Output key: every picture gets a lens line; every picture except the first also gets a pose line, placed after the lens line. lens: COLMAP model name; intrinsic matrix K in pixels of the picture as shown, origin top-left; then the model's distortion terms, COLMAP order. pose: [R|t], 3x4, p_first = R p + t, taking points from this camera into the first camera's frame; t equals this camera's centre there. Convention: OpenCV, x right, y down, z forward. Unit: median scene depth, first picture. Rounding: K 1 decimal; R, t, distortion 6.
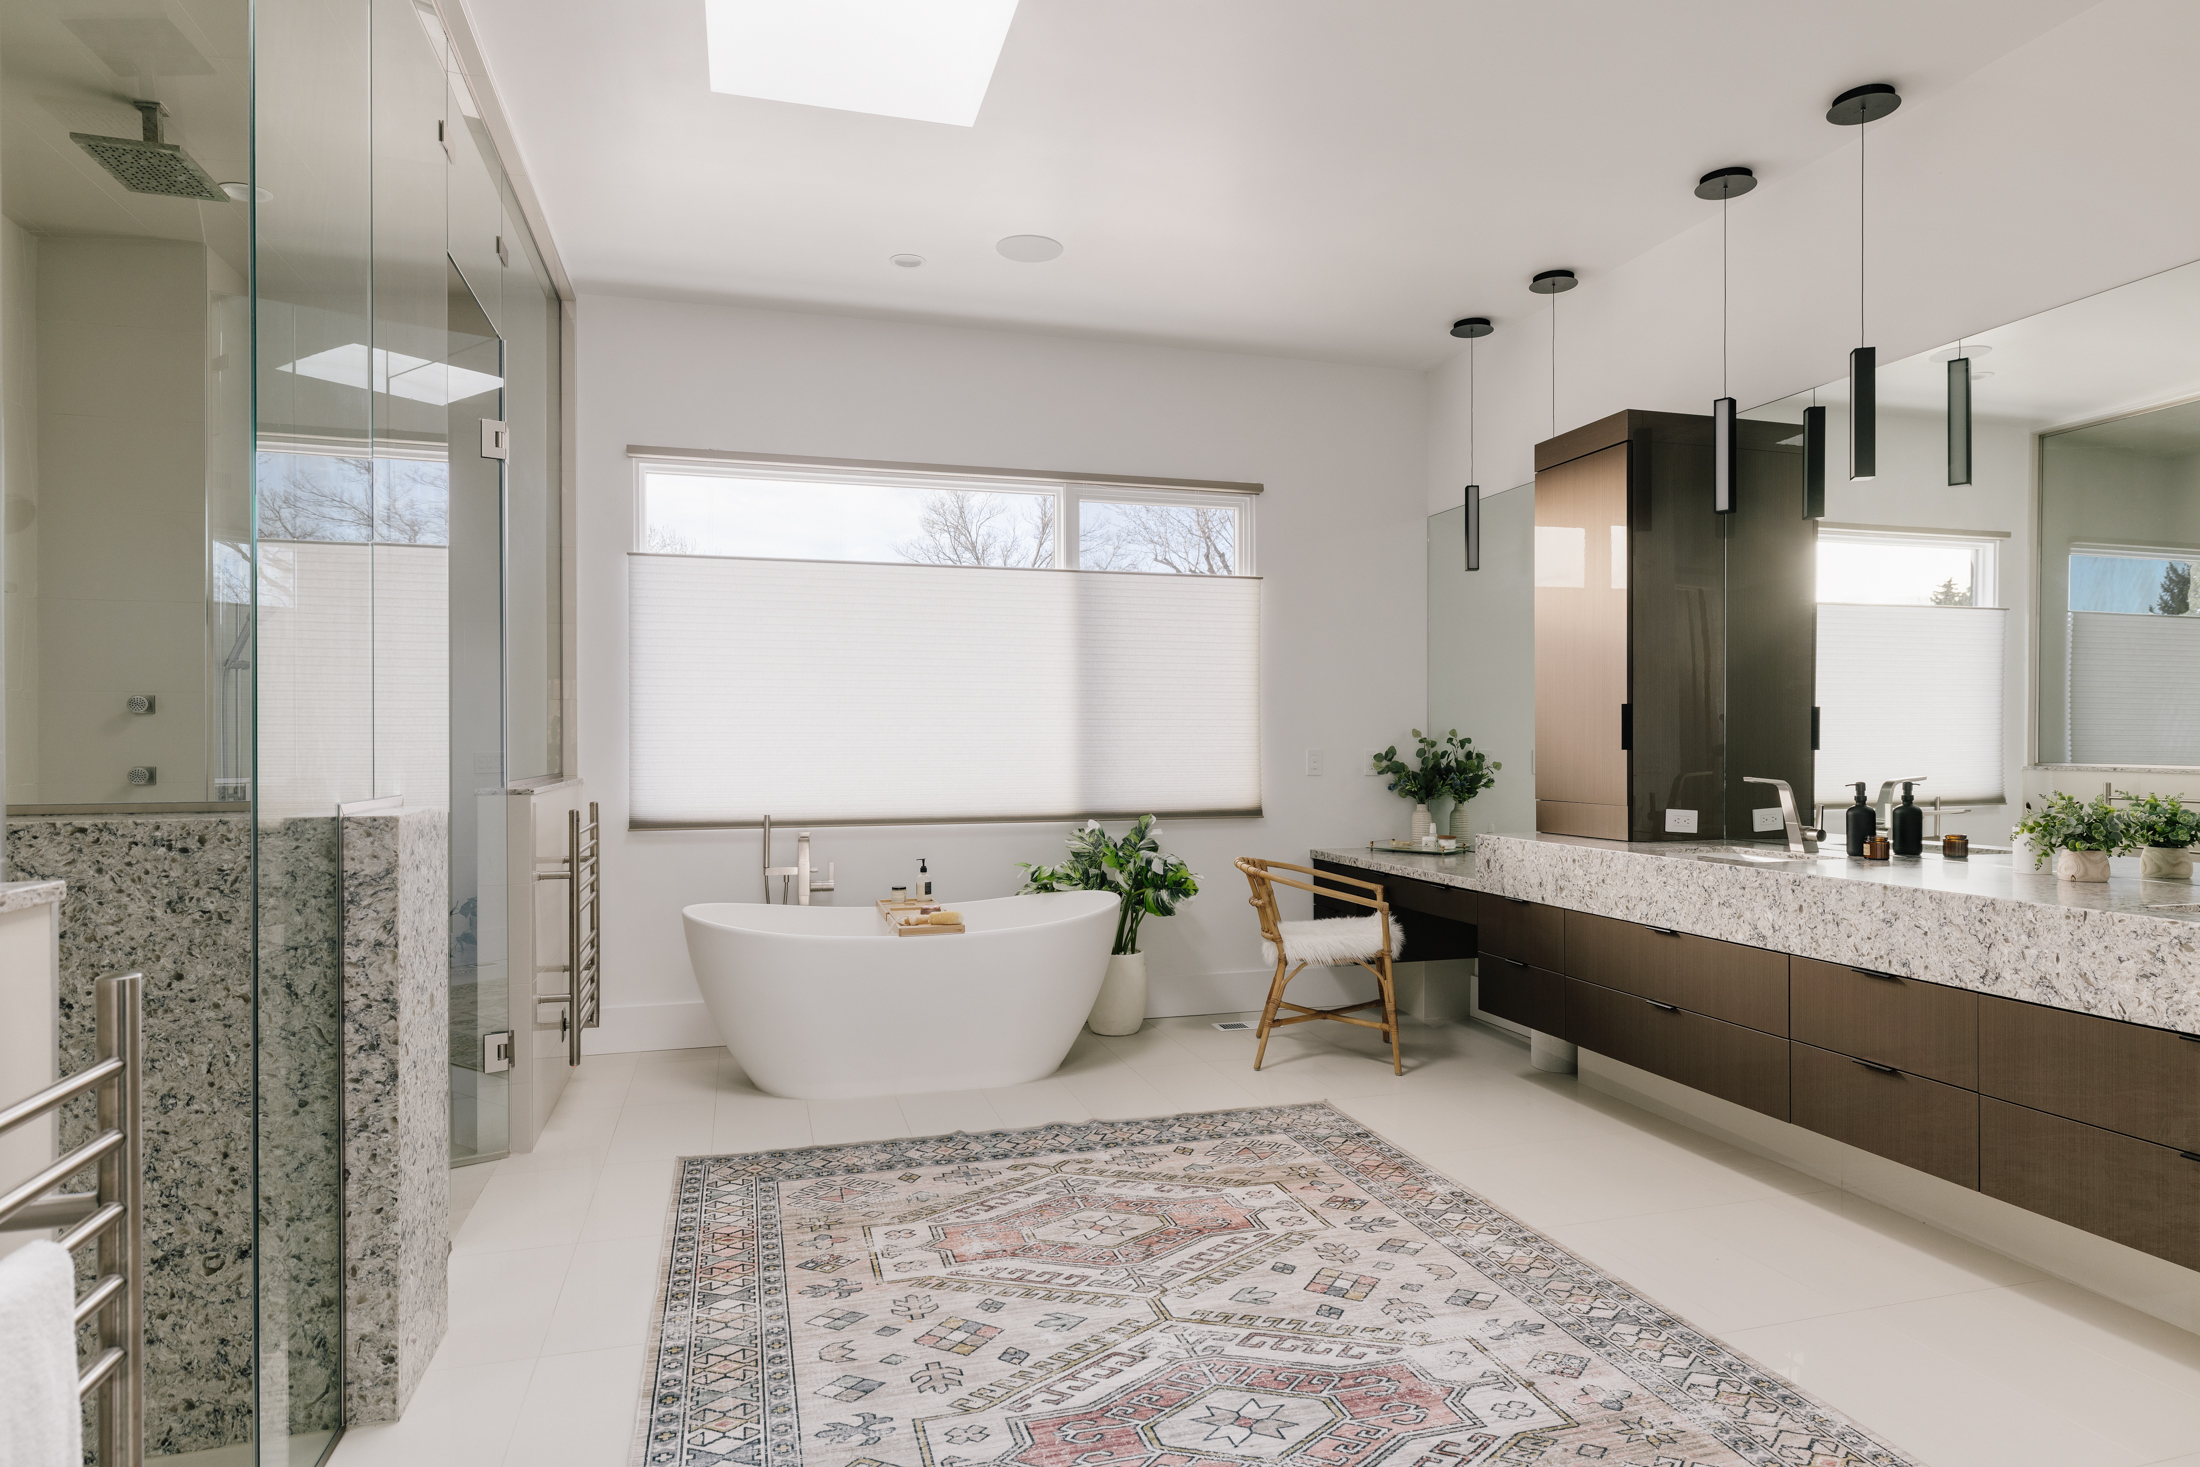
lens RADIAL K [[1248.8, 0, 1100.4], [0, 1248.8, 741.2], [0, 0, 1]] dist [-0.003832, -0.001300]
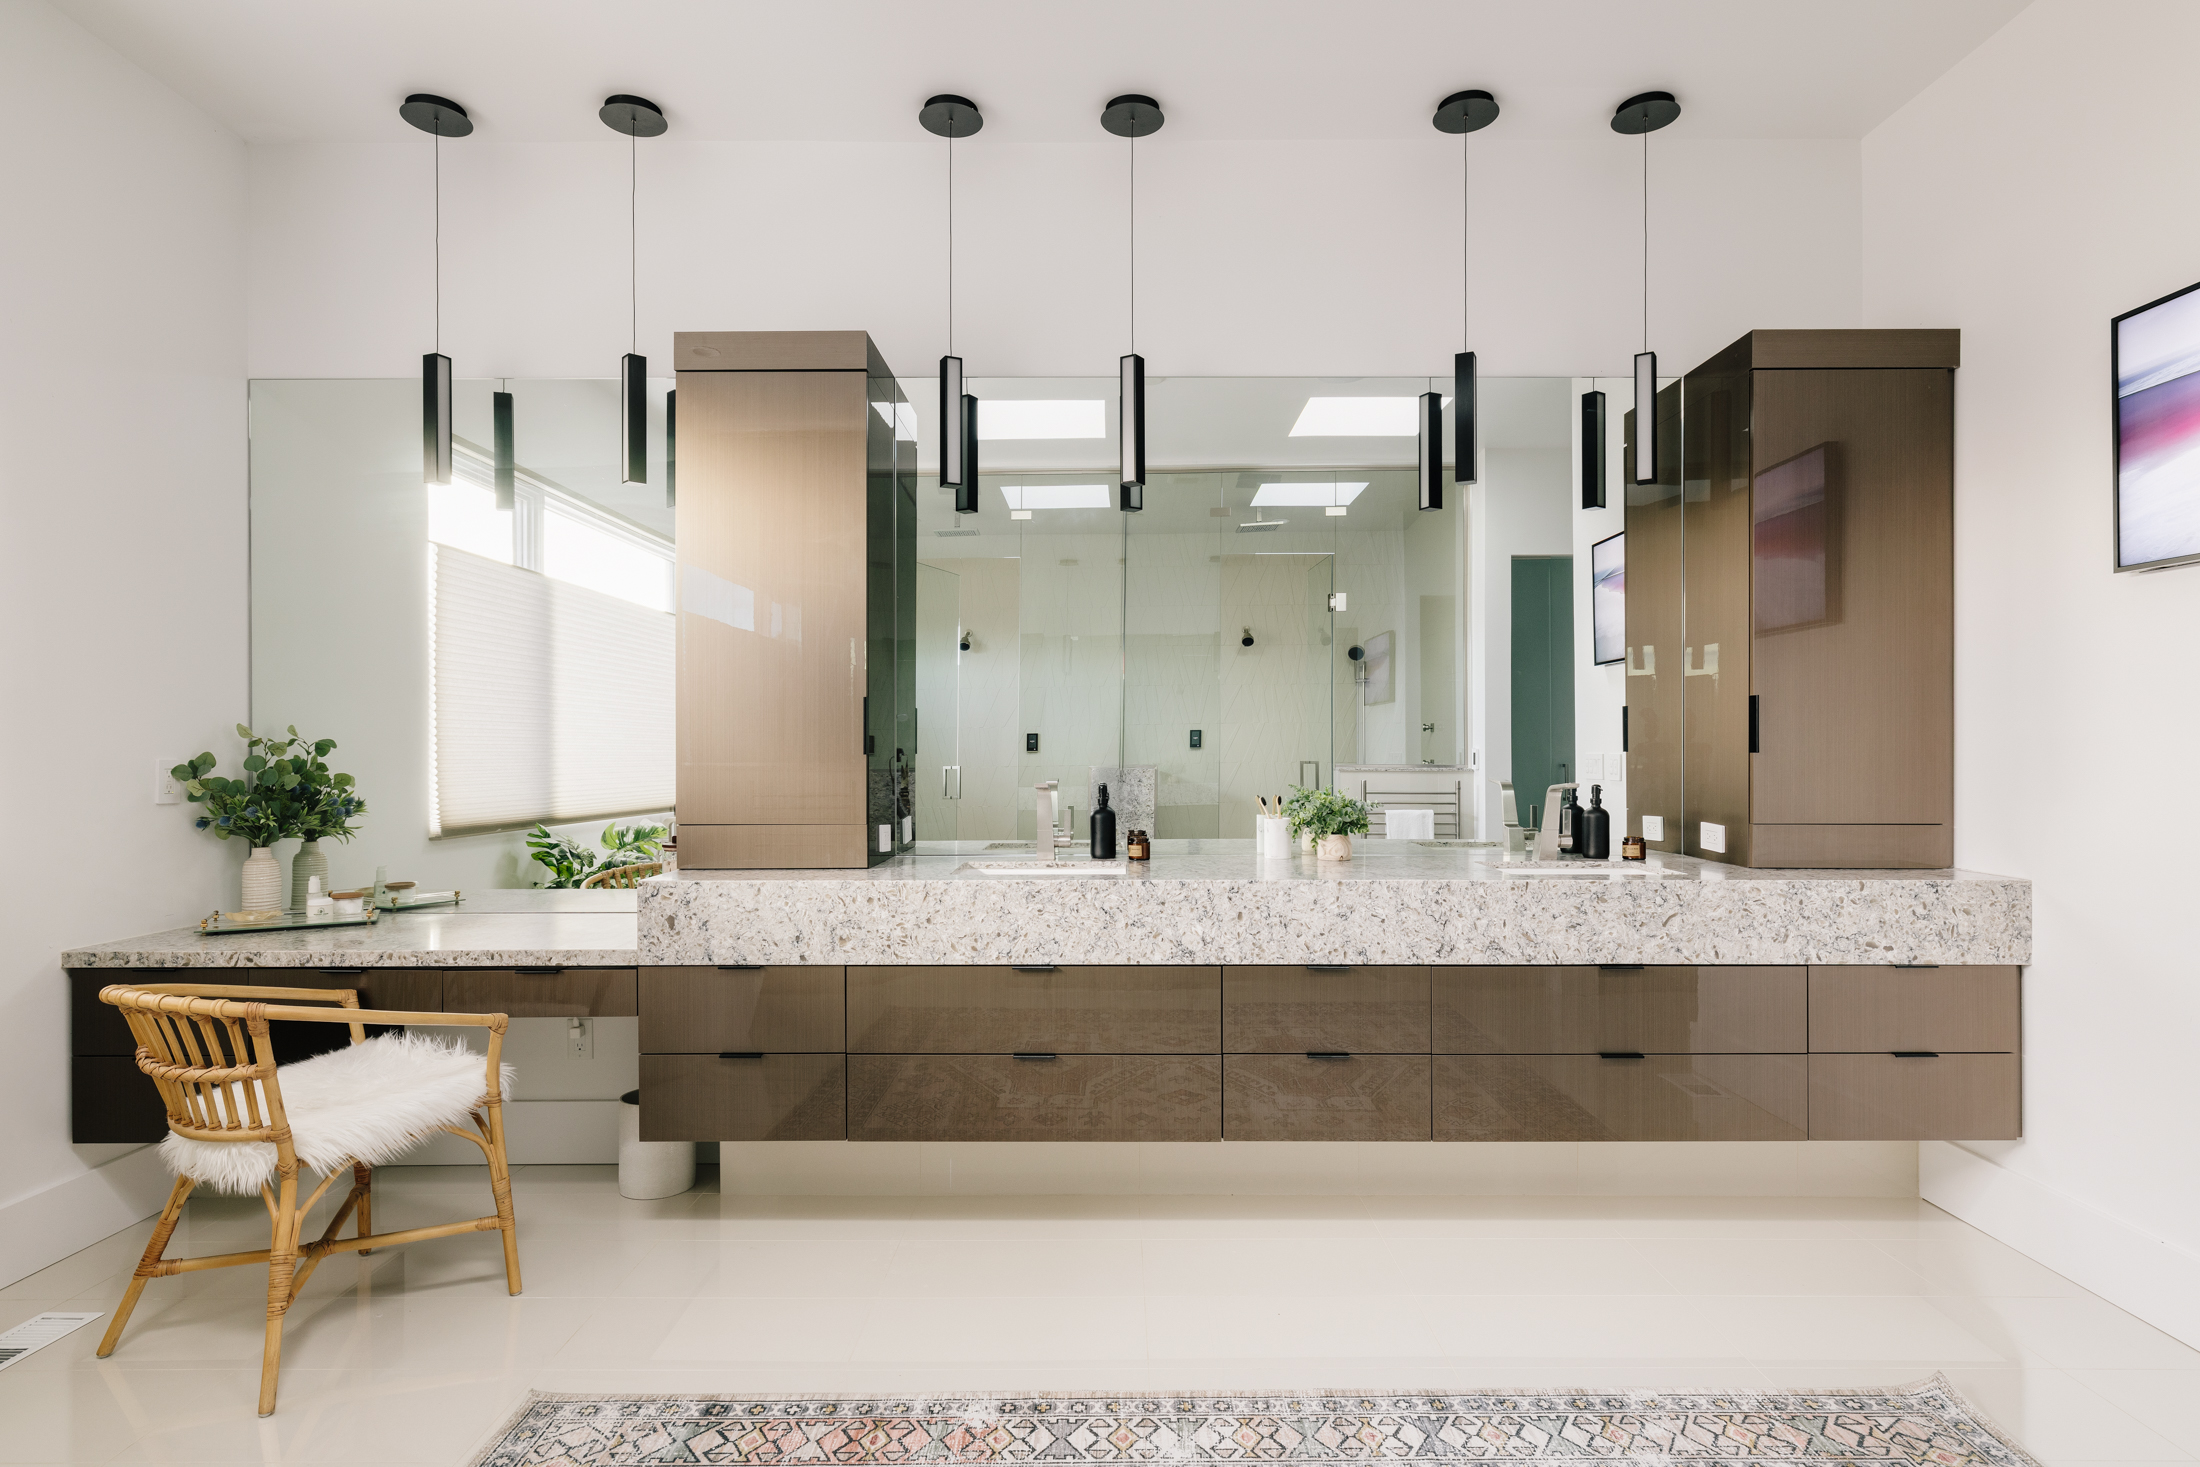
lens RADIAL K [[1144.7, 0, 1116.4], [0, 1144.7, 764.2], [0, 0, 1]] dist [0.003194, -0.000778]
pose [[0.270111, -0.001088, 0.962828, -0.319832], [-0.002164, 0.999996, 0.001737, 0.014360], [-0.962827, -0.002553, 0.270108, 0.842121]]
